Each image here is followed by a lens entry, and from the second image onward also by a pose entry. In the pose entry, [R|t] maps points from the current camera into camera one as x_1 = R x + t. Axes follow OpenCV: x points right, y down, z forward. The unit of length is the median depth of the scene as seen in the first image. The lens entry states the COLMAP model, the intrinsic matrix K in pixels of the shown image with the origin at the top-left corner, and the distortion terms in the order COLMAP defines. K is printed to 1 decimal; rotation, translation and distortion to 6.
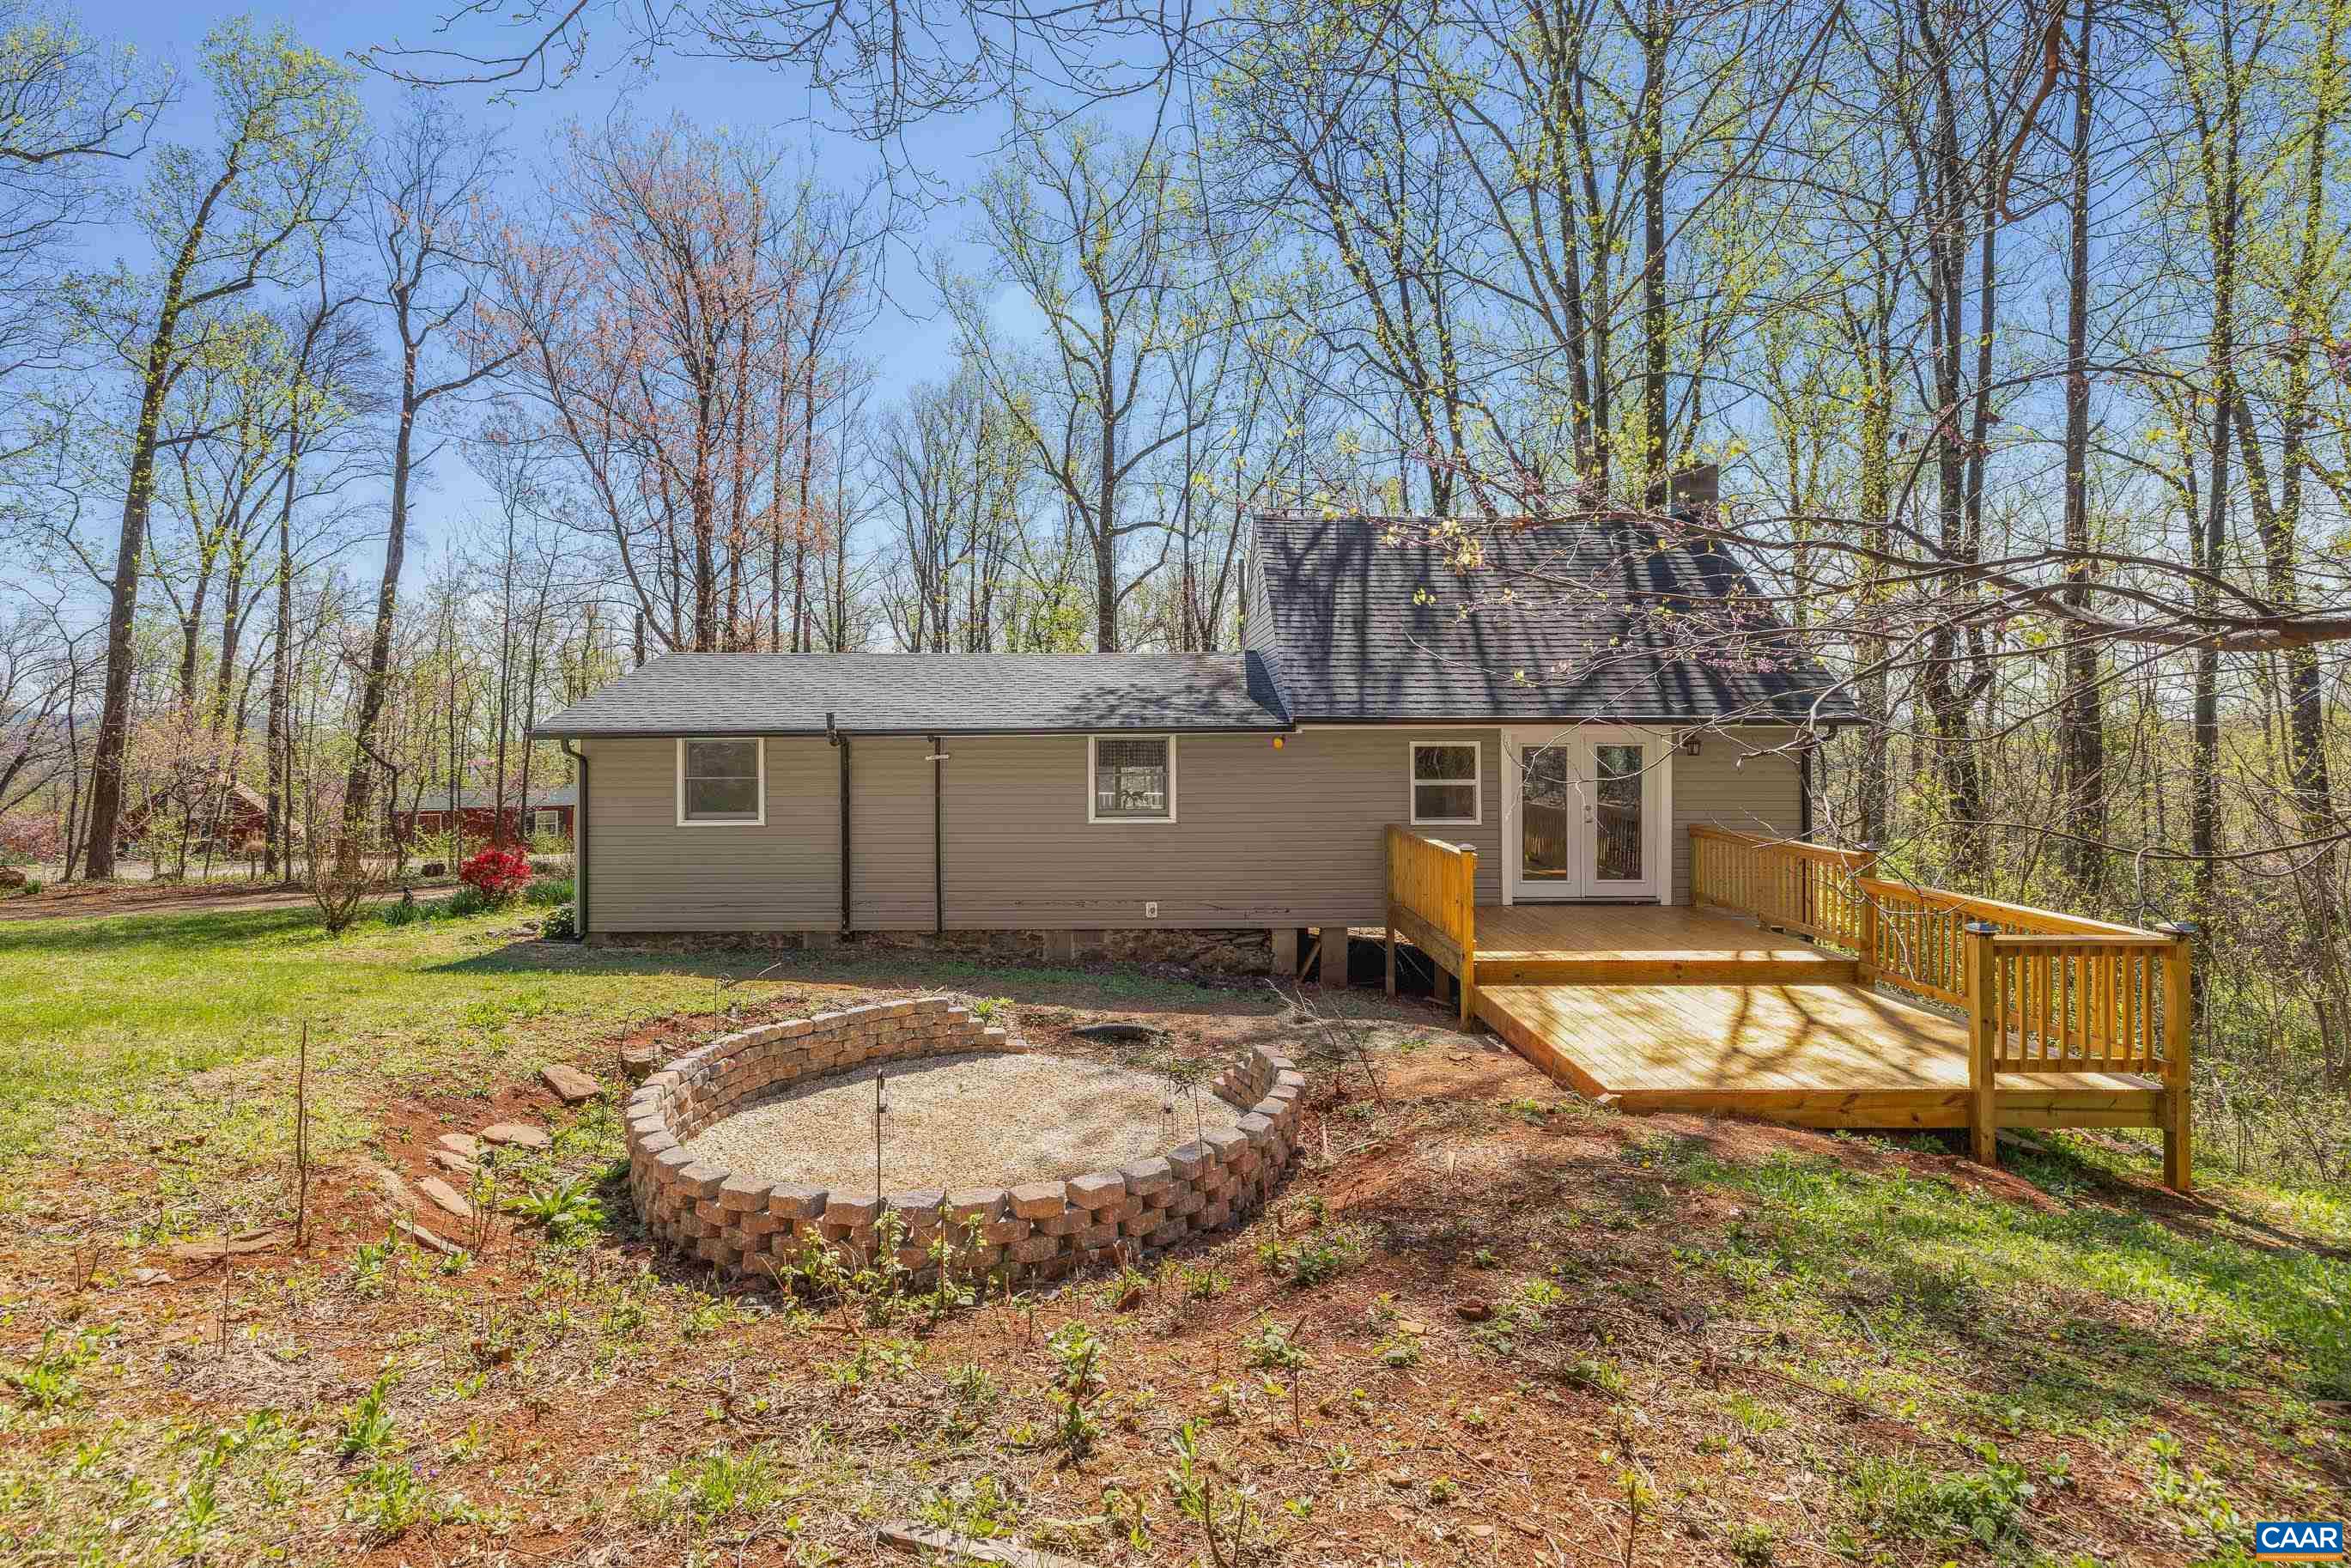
lens RADIAL K [[1000.0, 0, 1167.9], [0, 1000.0, 738.6], [0, 0, 1]] dist [-0.018983, 0.000071]
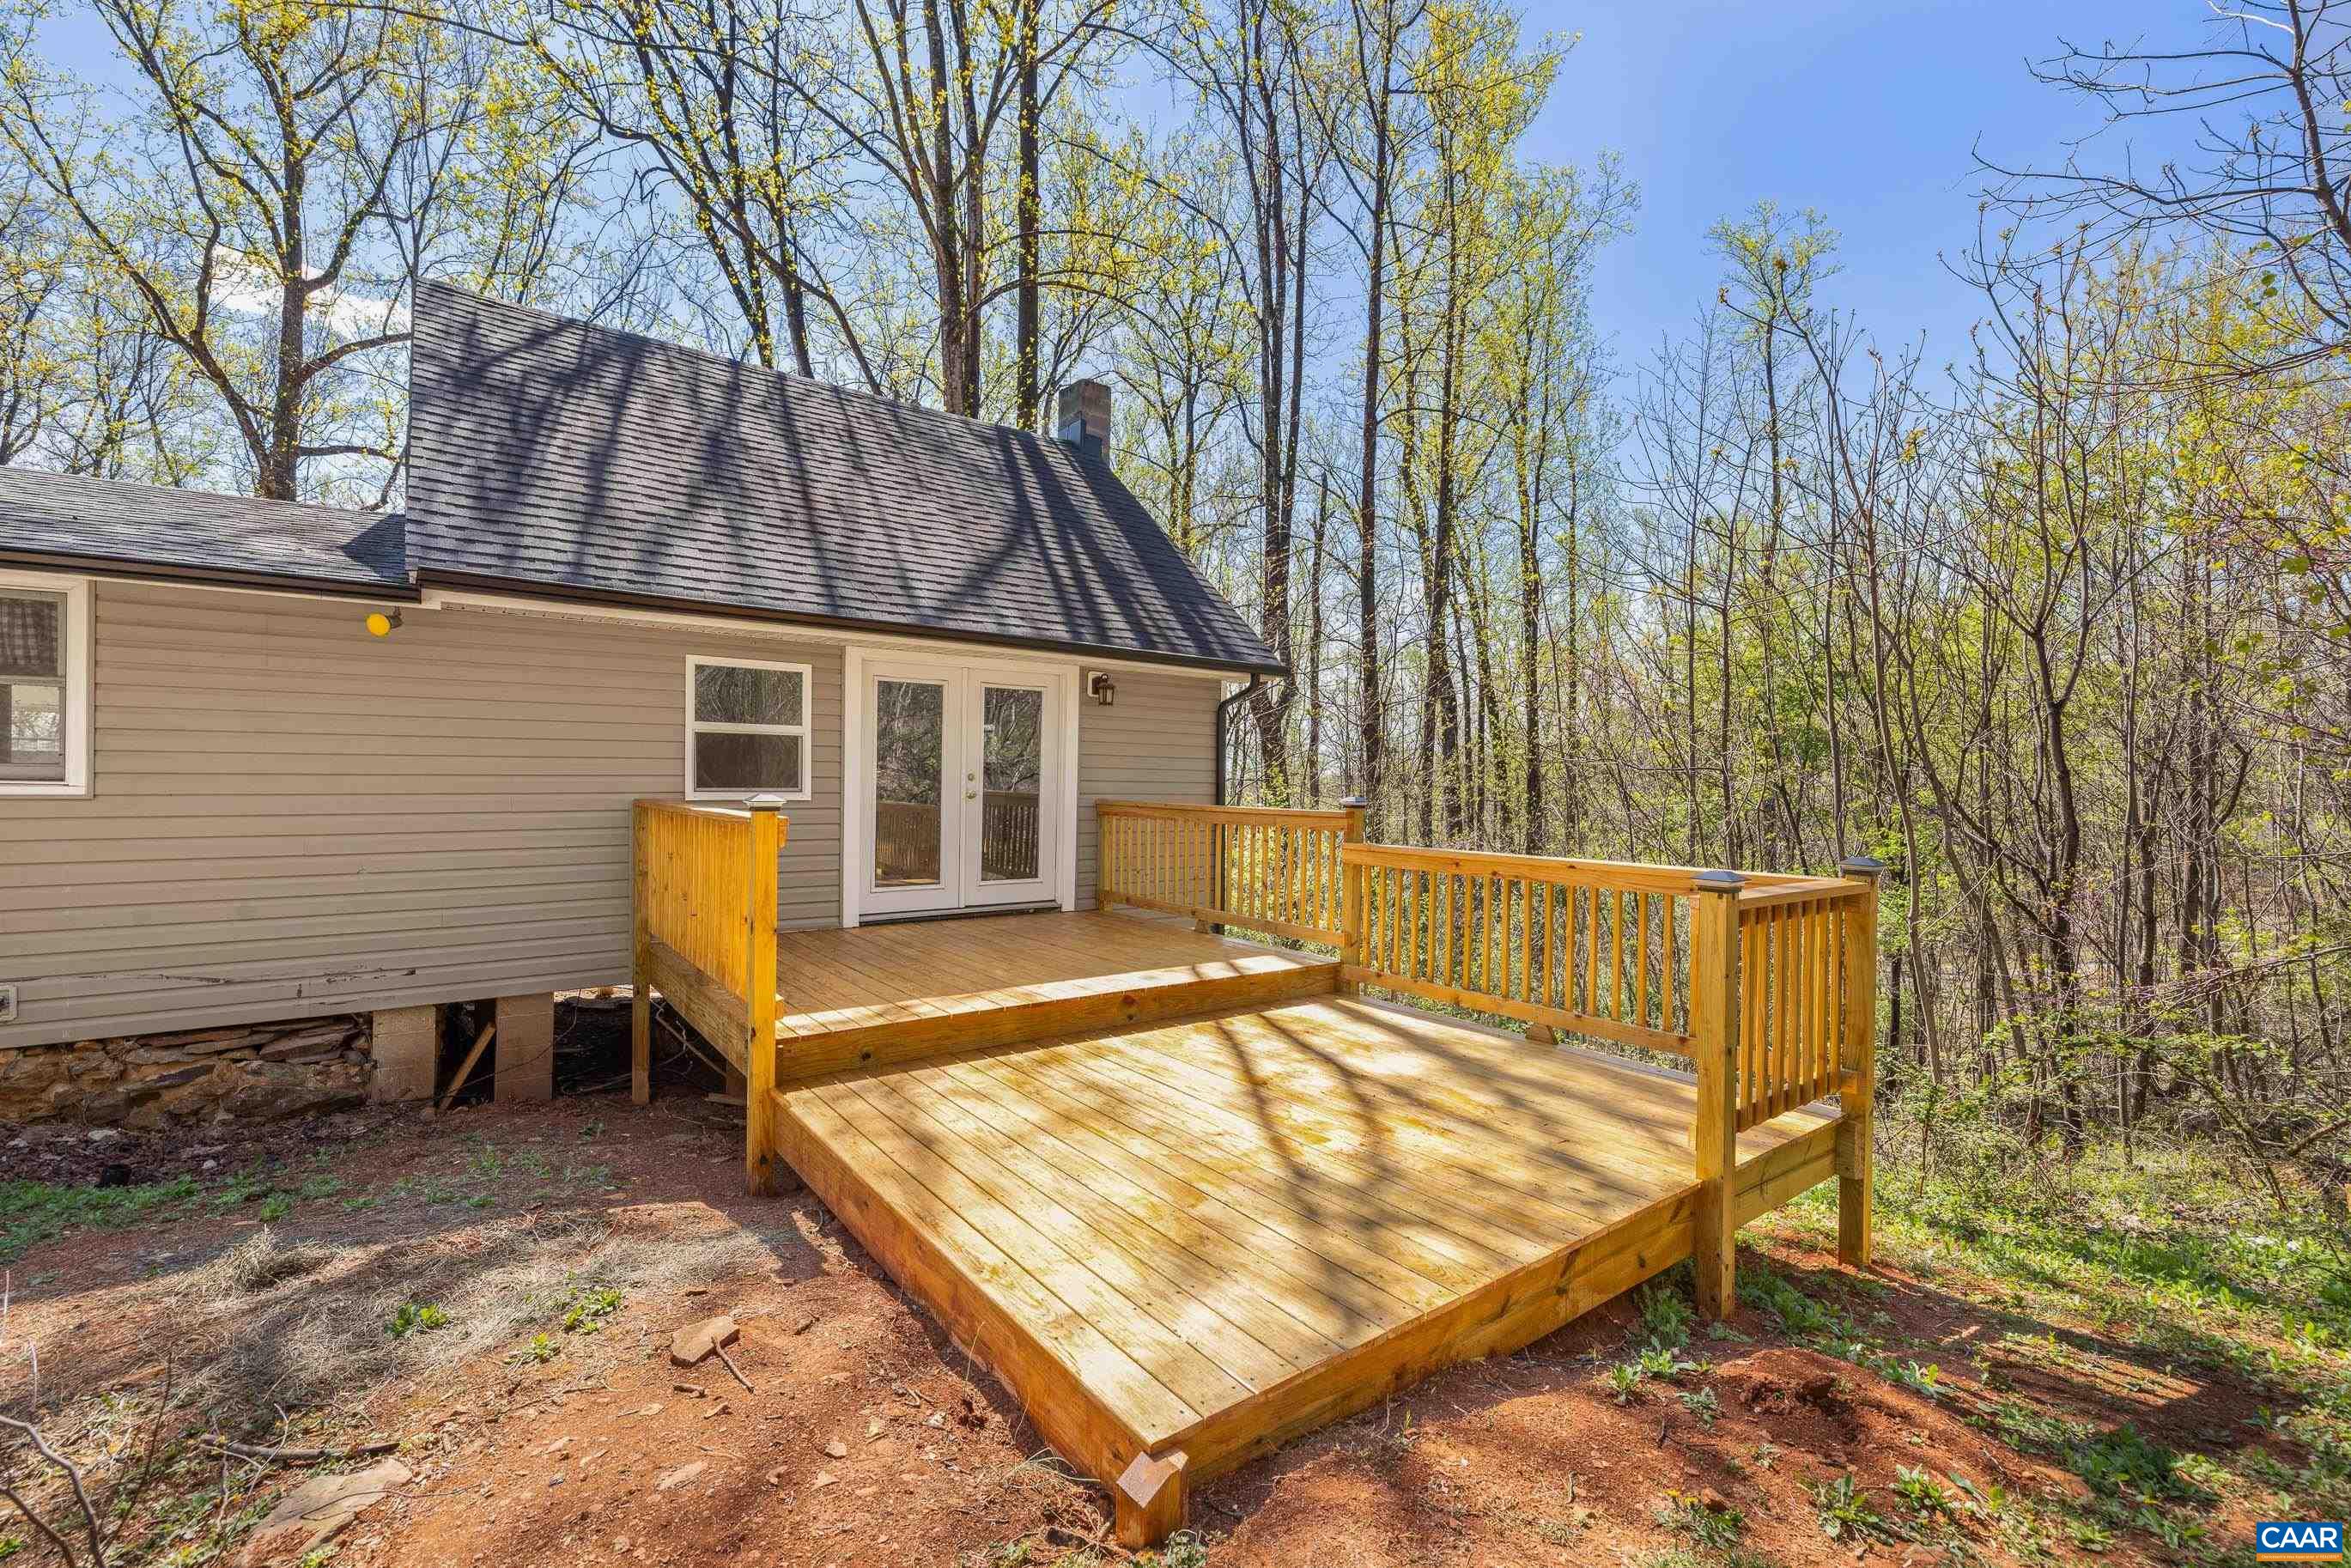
lens RADIAL K [[964.3, 0, 1162.3], [0, 964.3, 790.8], [0, 0, 1]] dist [0.000592, -0.000108]
pose [[0.806445, 0.006016, 0.591278, 0.137010], [-0.012806, 0.999891, 0.007292, 0.073373], [-0.591170, -0.013452, 0.806435, 0.390105]]
